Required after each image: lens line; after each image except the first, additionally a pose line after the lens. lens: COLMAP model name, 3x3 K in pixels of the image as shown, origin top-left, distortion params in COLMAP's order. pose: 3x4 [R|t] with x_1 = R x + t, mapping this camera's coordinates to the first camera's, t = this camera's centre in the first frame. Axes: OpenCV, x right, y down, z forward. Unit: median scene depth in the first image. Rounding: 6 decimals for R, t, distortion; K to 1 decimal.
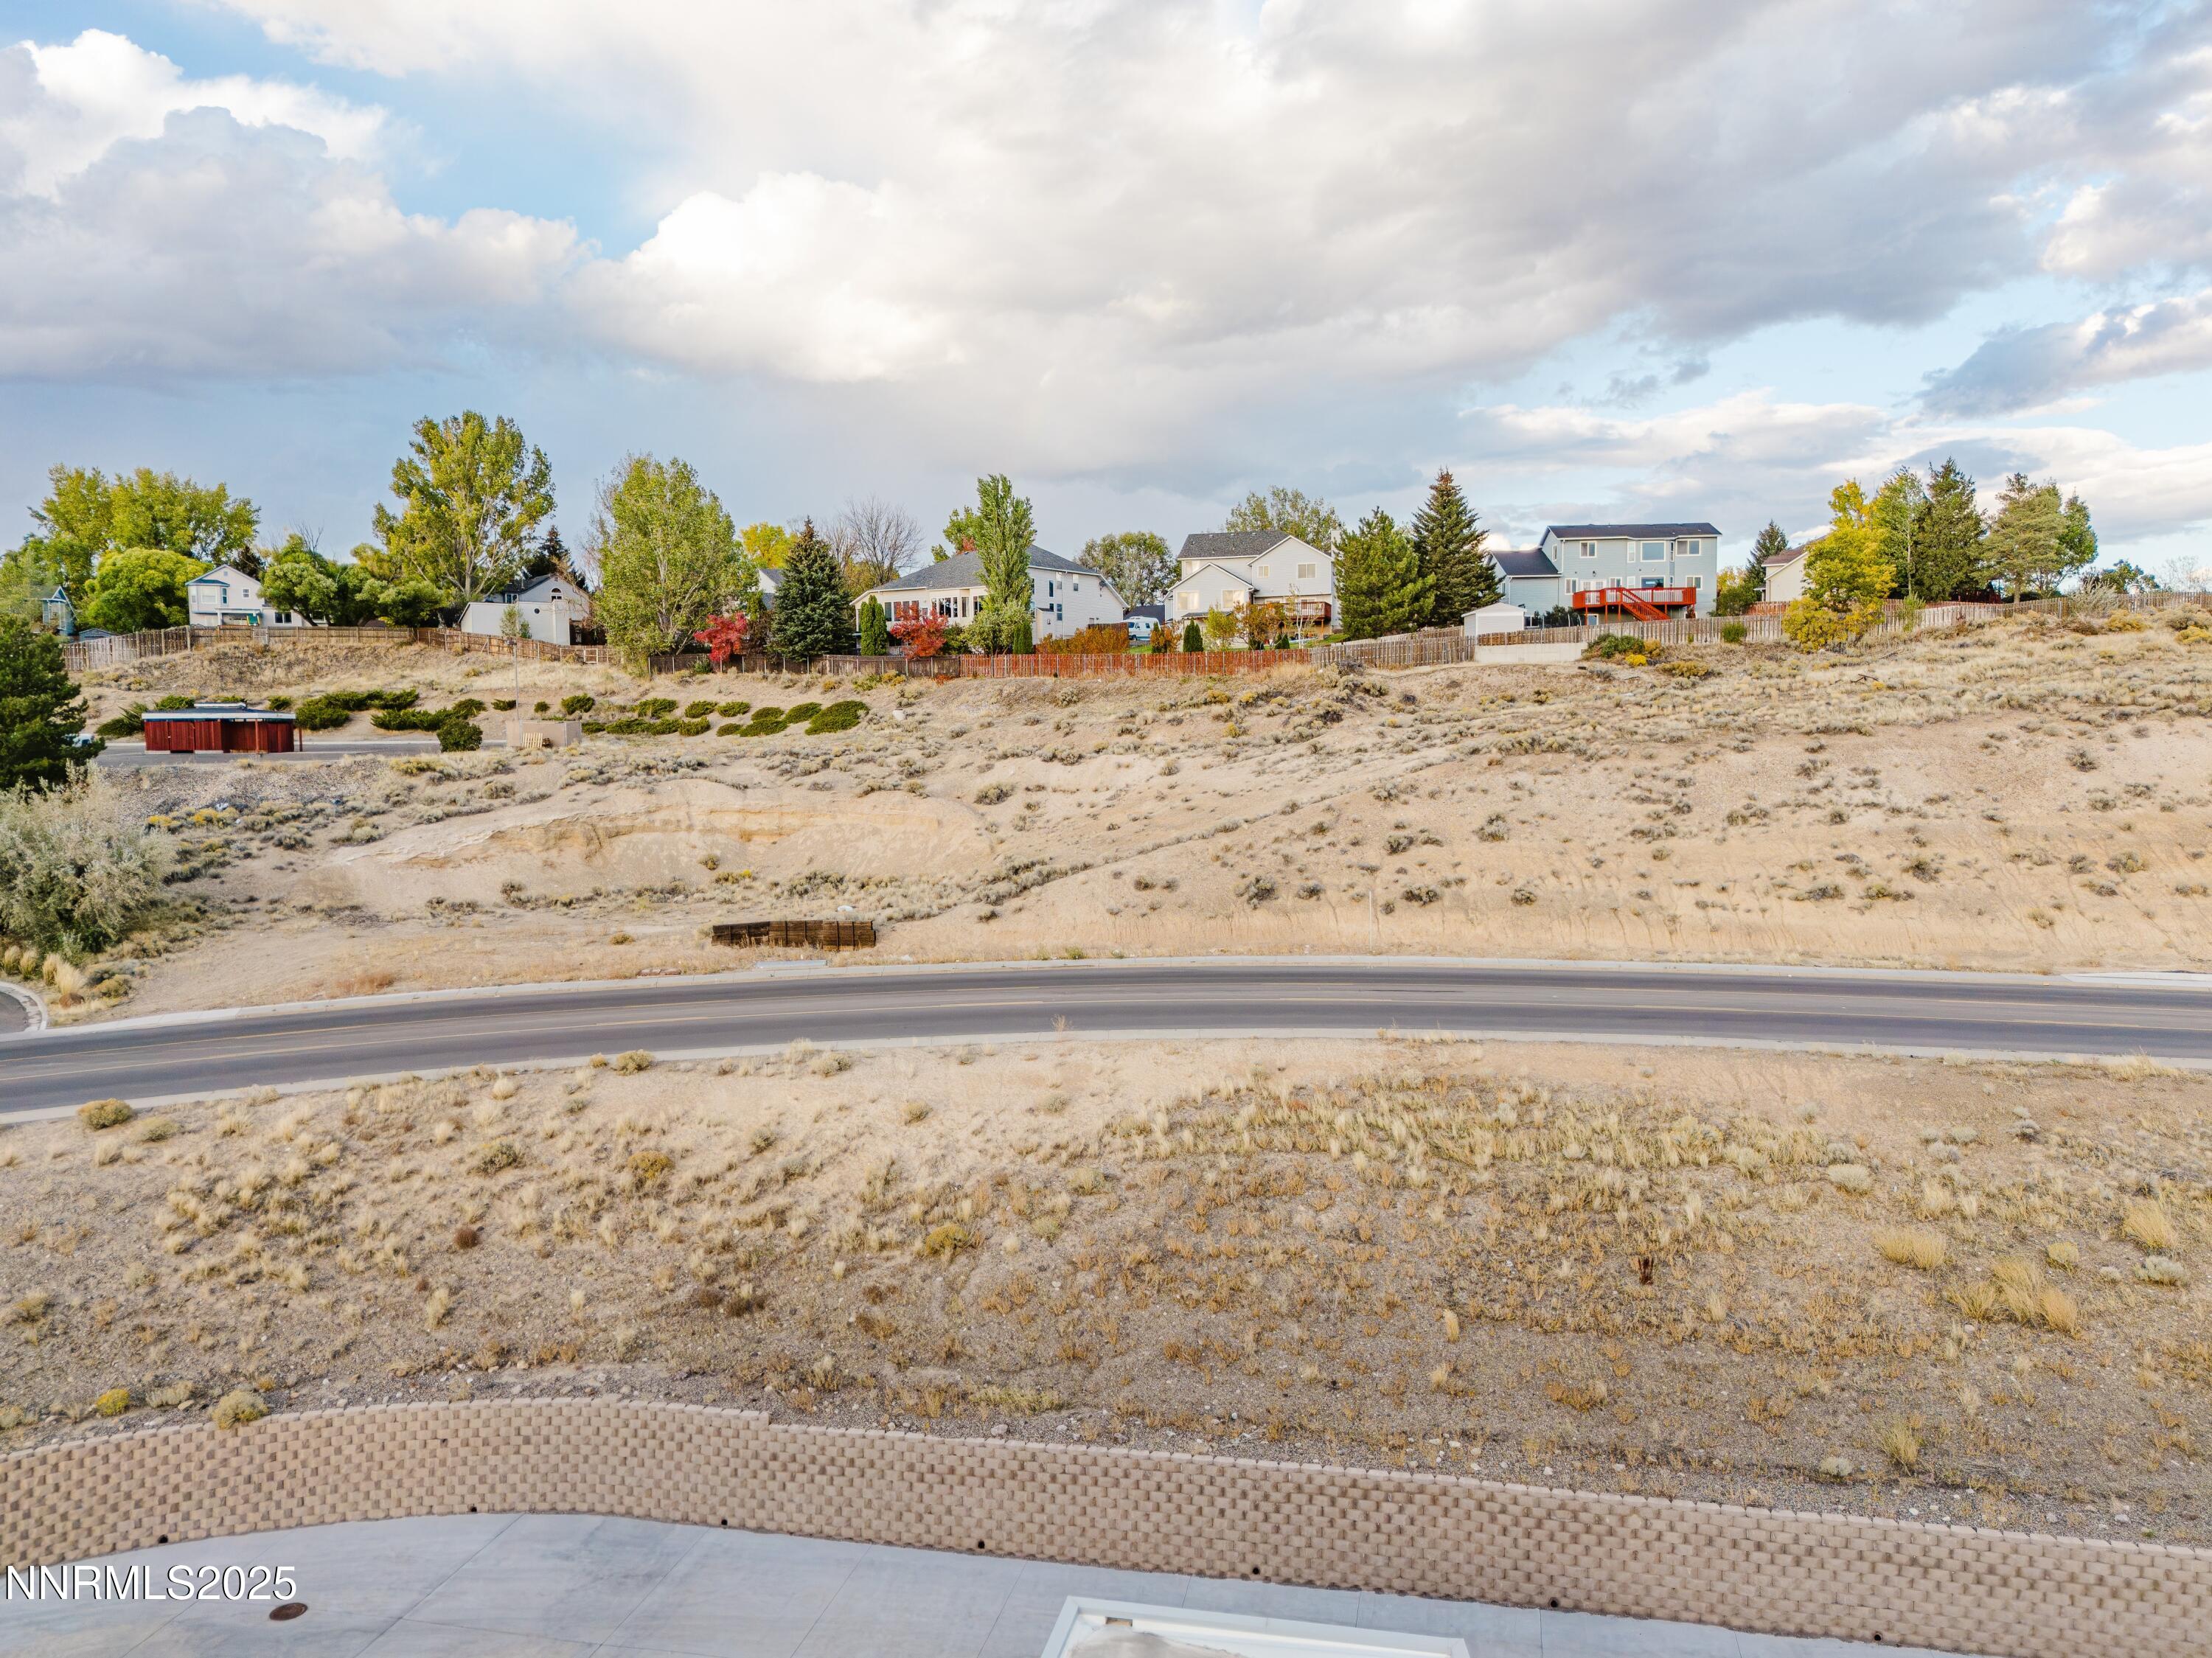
lens RADIAL K [[1613.0, 0, 1115.5], [0, 1613.0, 836.6], [0, 0, 1]] dist [0.073121, -0.062415]
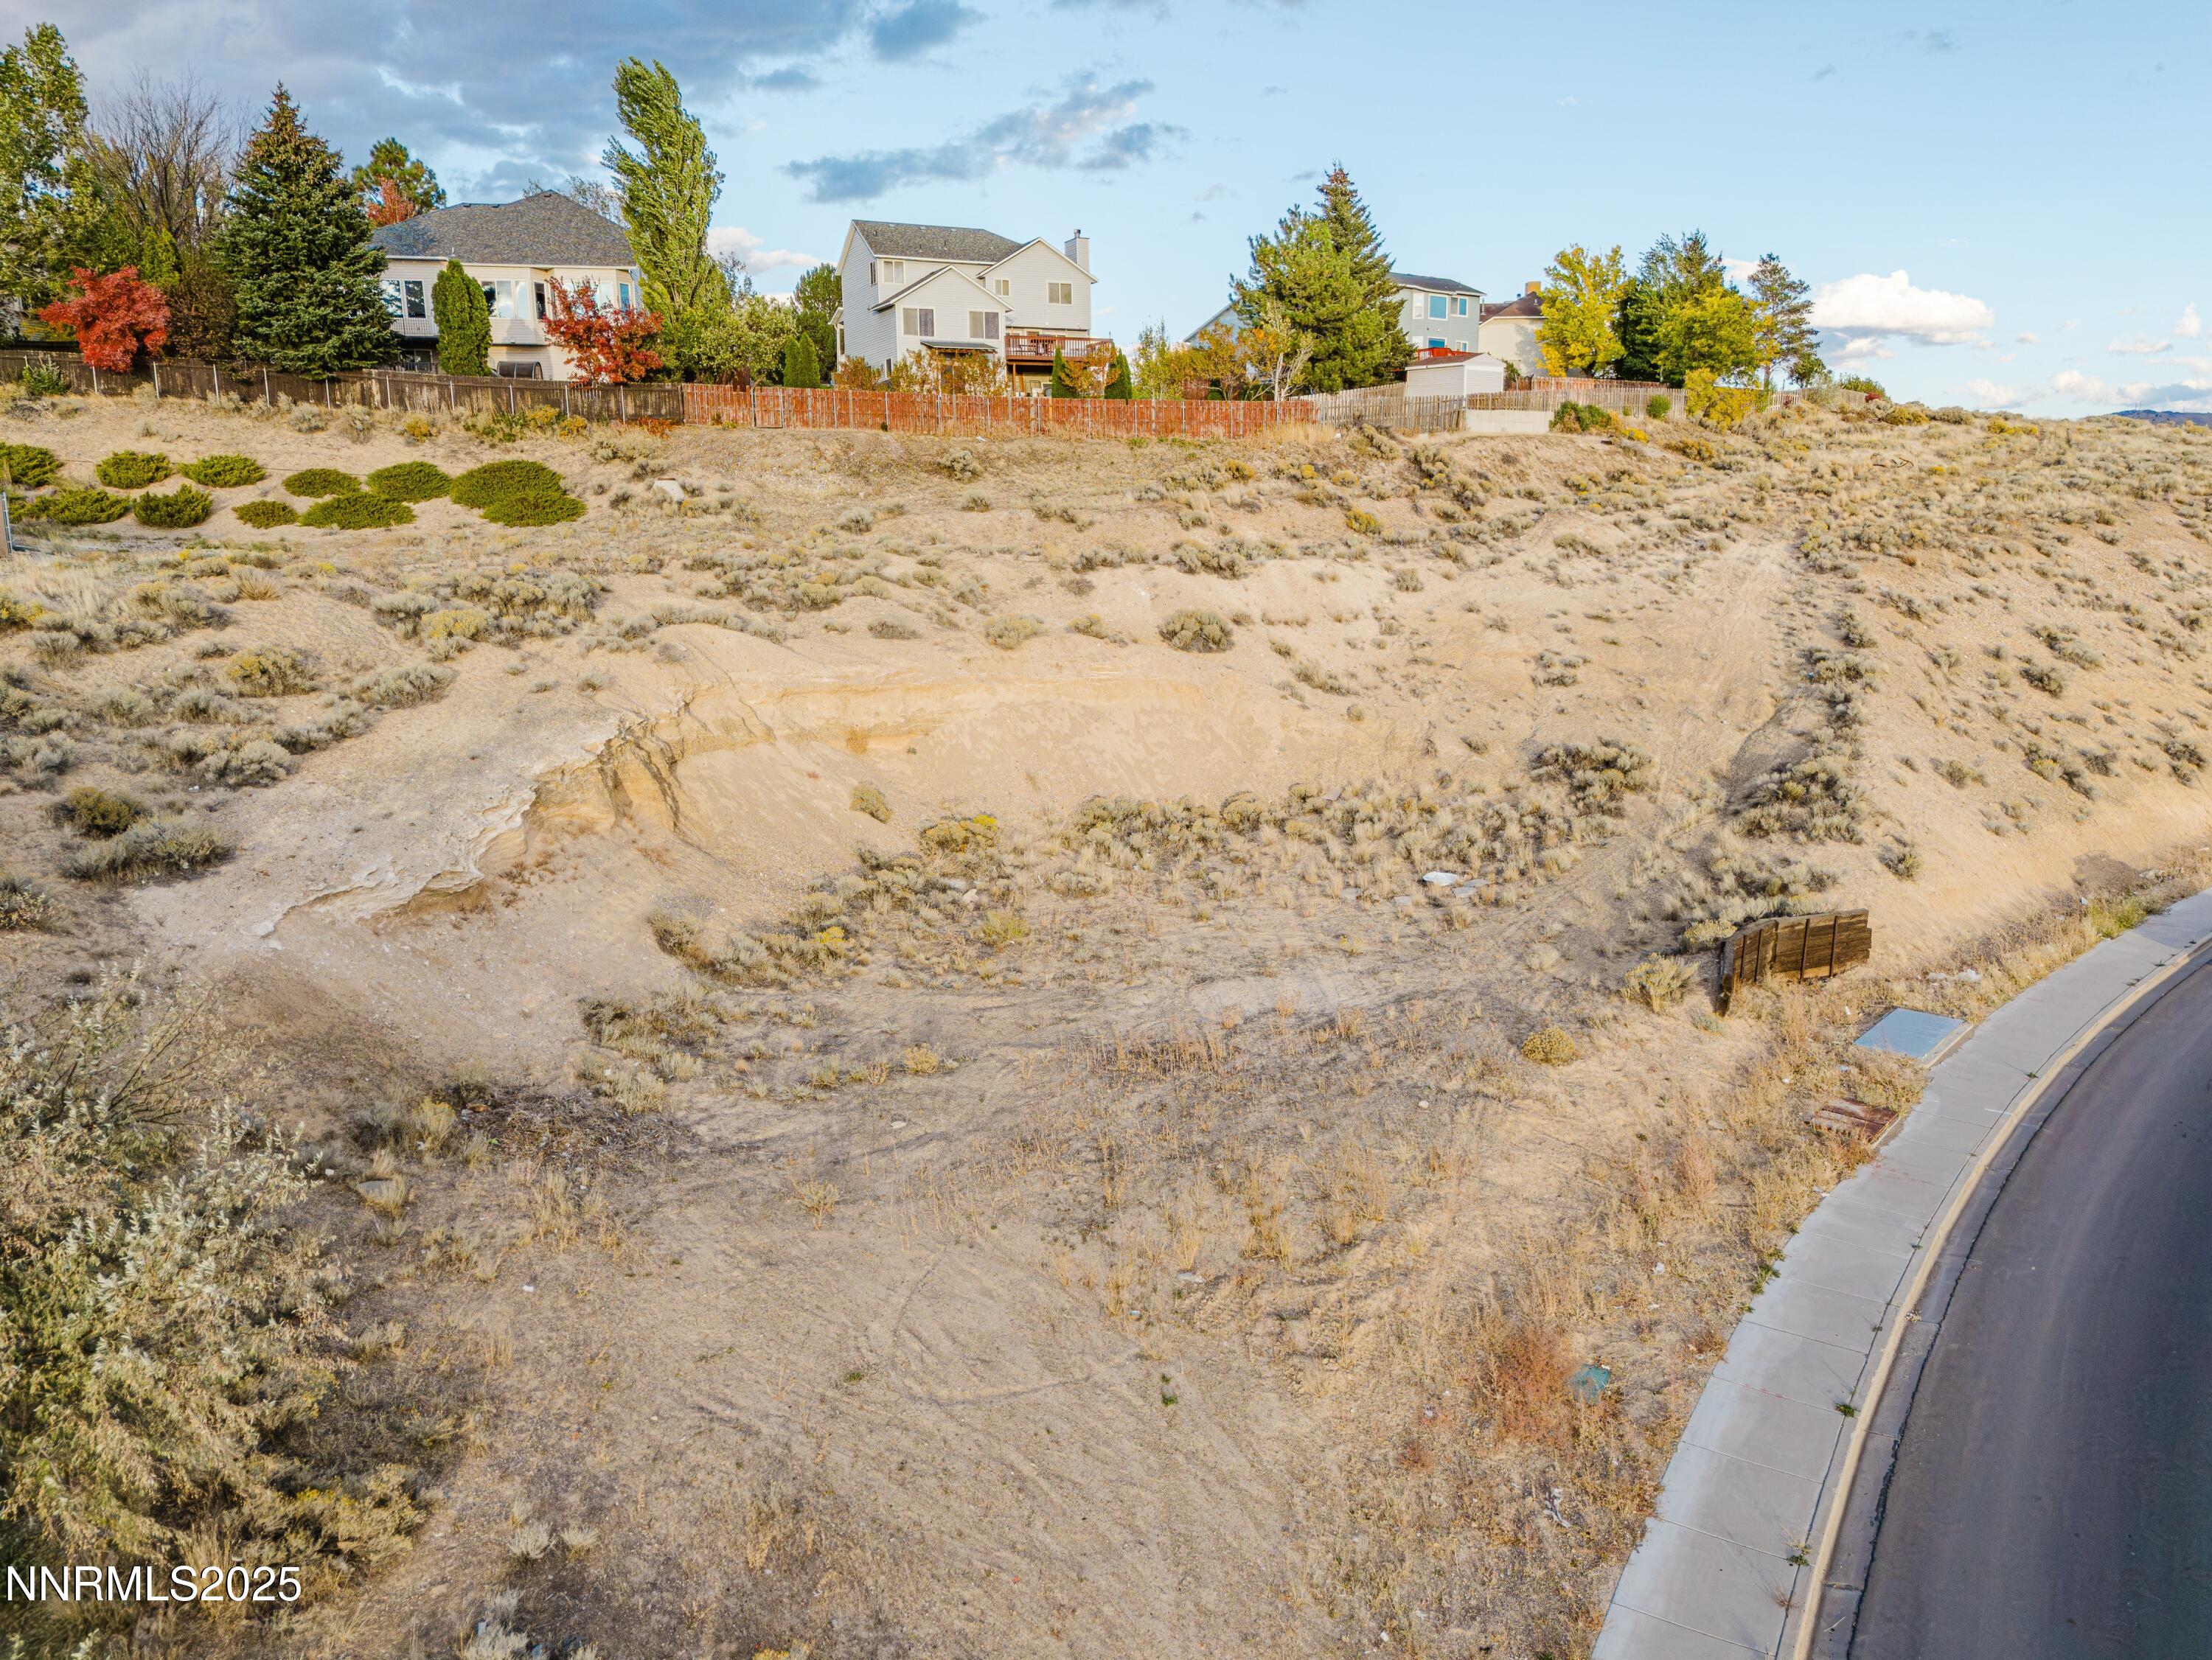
lens RADIAL K [[1612.9, 0, 1115.5], [0, 1612.9, 837.6], [0, 0, 1]] dist [0.073121, -0.062415]
pose [[0.758545, -0.121122, 0.640265, -0.439197], [0.041712, 0.989583, 0.137786, -0.031805], [-0.650285, -0.077810, 0.755695, 0.537921]]
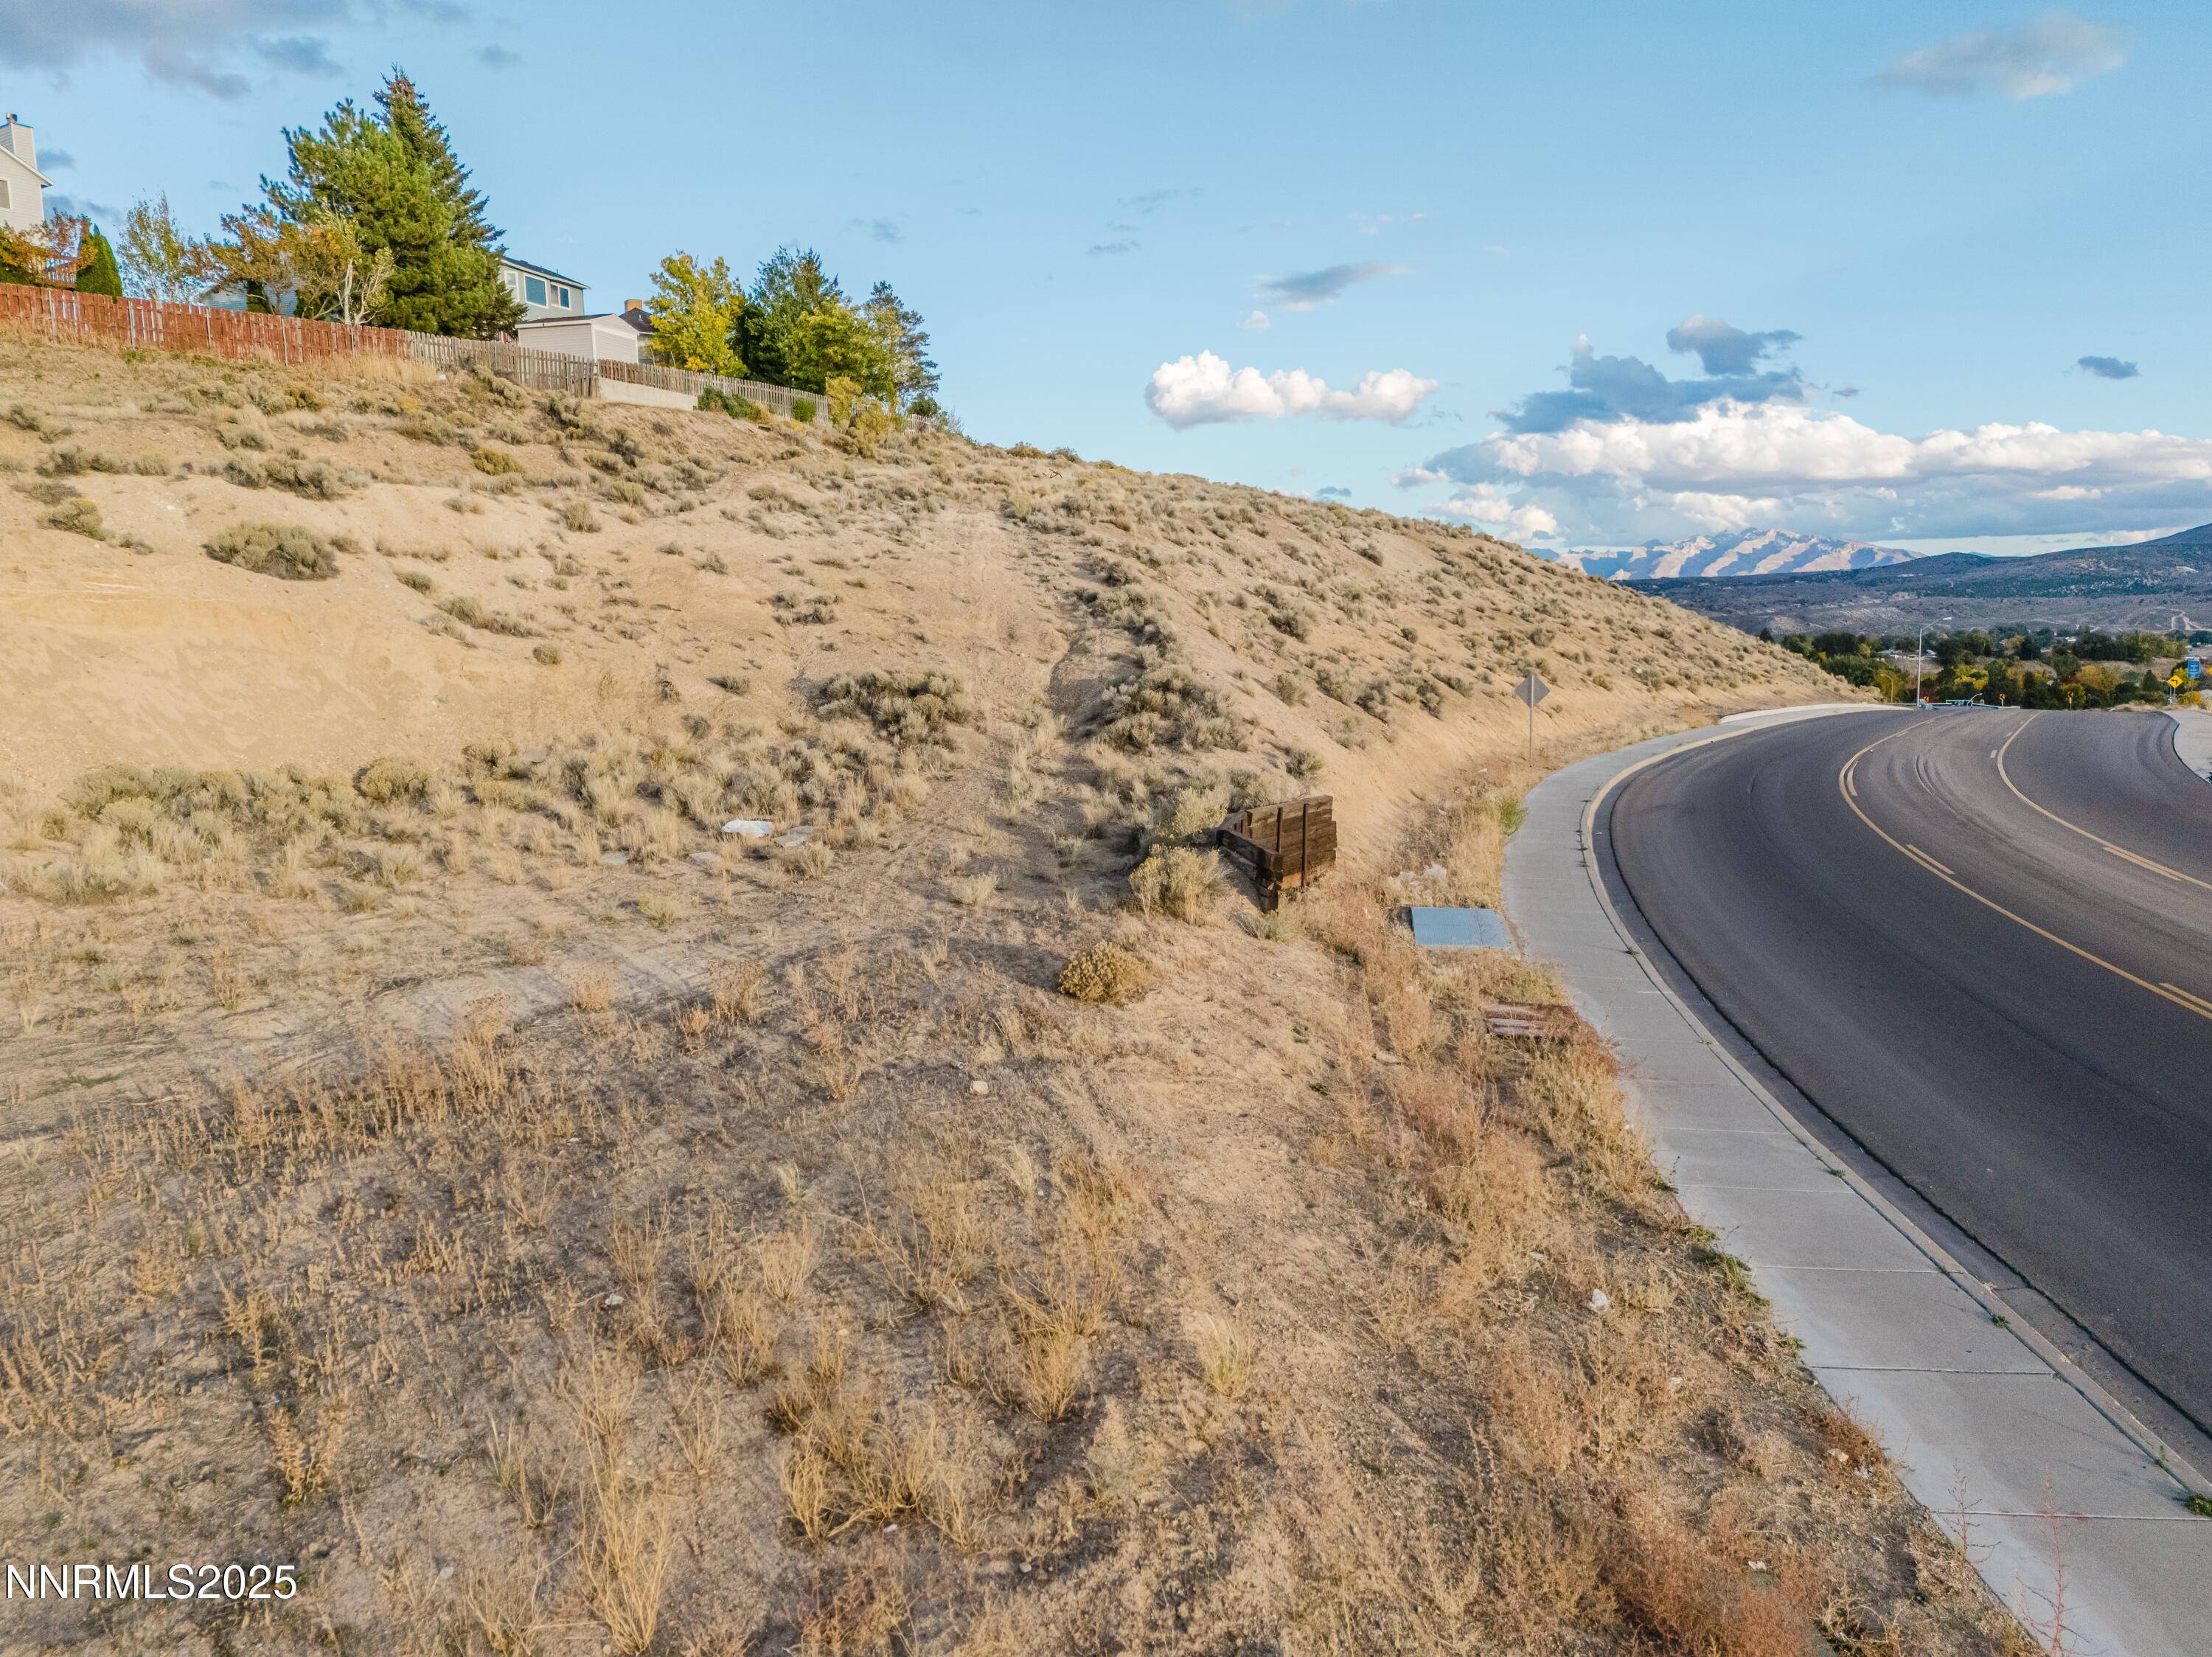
lens RADIAL K [[1620.0, 0, 1111.0], [0, 1620.0, 821.6], [0, 0, 1]] dist [0.080912, -0.071523]
pose [[0.310867, -0.105332, 0.944599, -0.358117], [0.072530, 0.993571, 0.086923, 0.015545], [-0.947682, 0.041490, 0.316508, 0.643863]]
